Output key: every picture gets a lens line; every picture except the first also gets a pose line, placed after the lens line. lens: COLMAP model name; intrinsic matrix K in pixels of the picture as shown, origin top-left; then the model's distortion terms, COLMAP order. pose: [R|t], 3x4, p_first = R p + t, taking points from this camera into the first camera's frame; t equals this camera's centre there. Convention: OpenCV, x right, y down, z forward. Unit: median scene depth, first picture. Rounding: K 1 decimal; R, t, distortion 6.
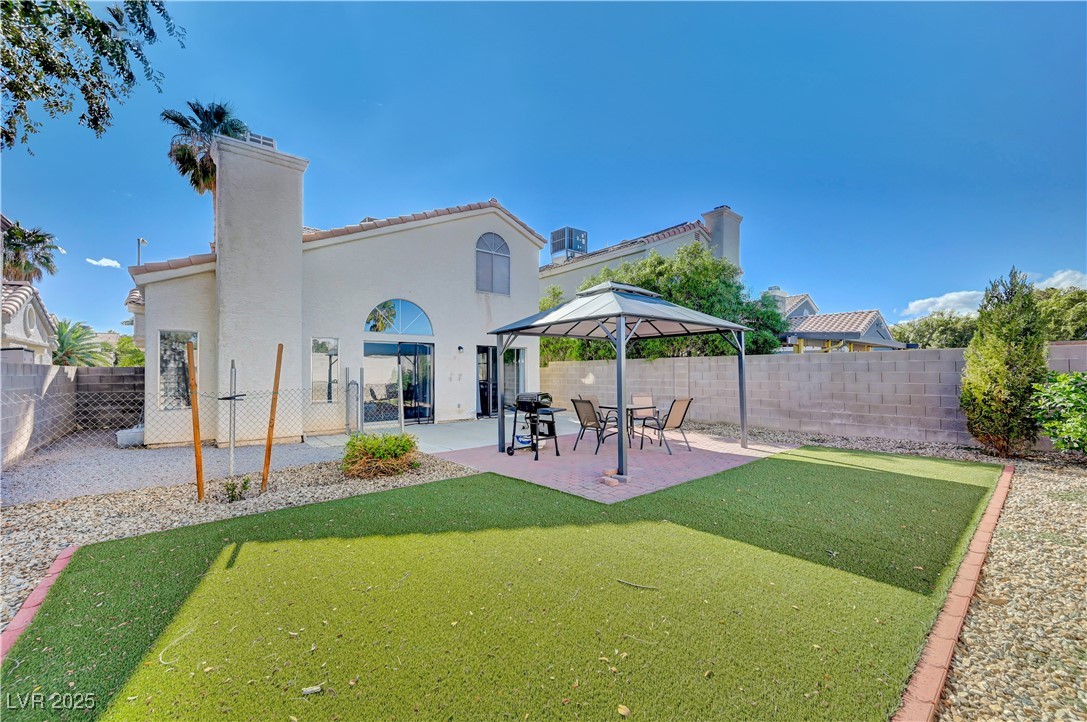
lens RADIAL K [[435.8, 0, 546.7], [0, 435.8, 369.1], [0, 0, 1]] dist [-0.001168, 0.000091]
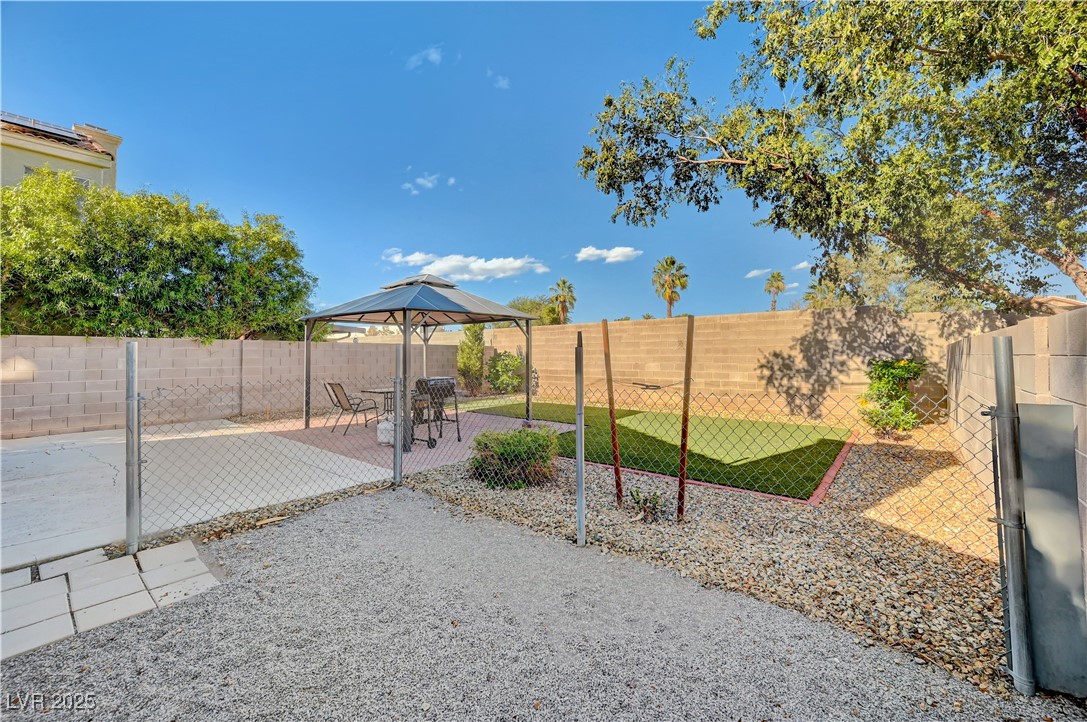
lens RADIAL K [[452.4, 0, 559.7], [0, 452.4, 346.0], [0, 0, 1]] dist [-0.000969, 0.000322]
pose [[-0.171996, 0.021951, 0.984853, -0.658265], [-0.004882, 0.999720, -0.023135, 0.002359], [-0.985086, -0.008787, -0.171841, 0.552751]]
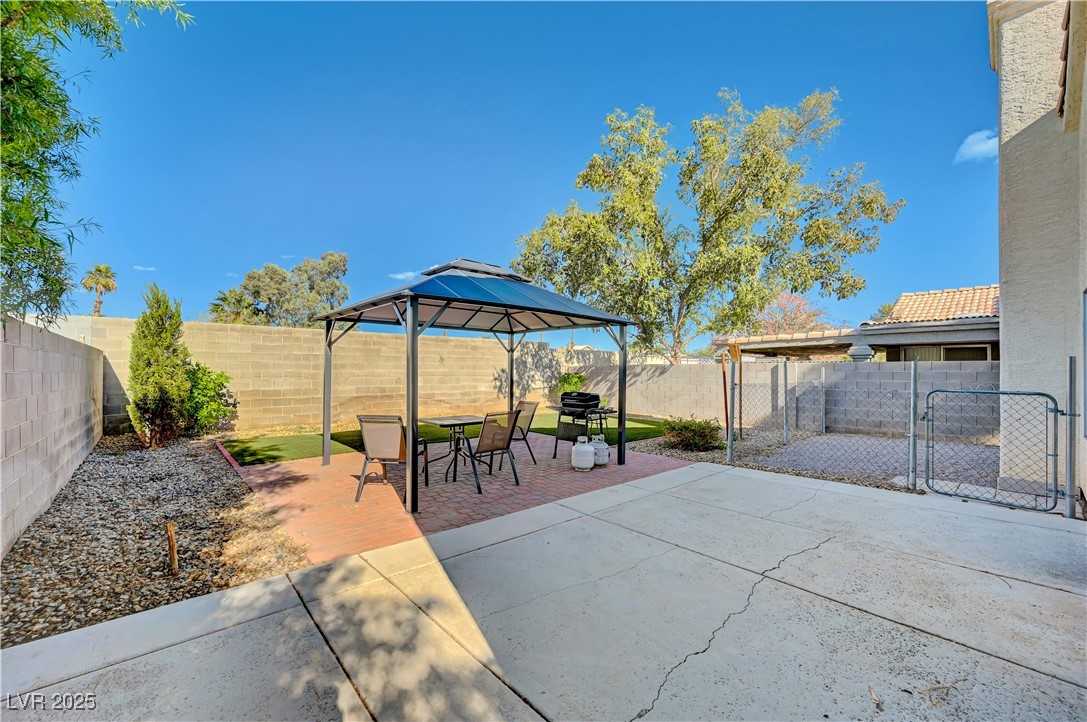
lens RADIAL K [[435.8, 0, 546.7], [0, 435.8, 369.1], [0, 0, 1]] dist [-0.001168, 0.000091]
pose [[-0.999745, -0.001094, -0.022538, 0.055908], [-0.000787, 0.999907, -0.013622, 0.009178], [0.022551, -0.013601, -0.999653, 1.202613]]
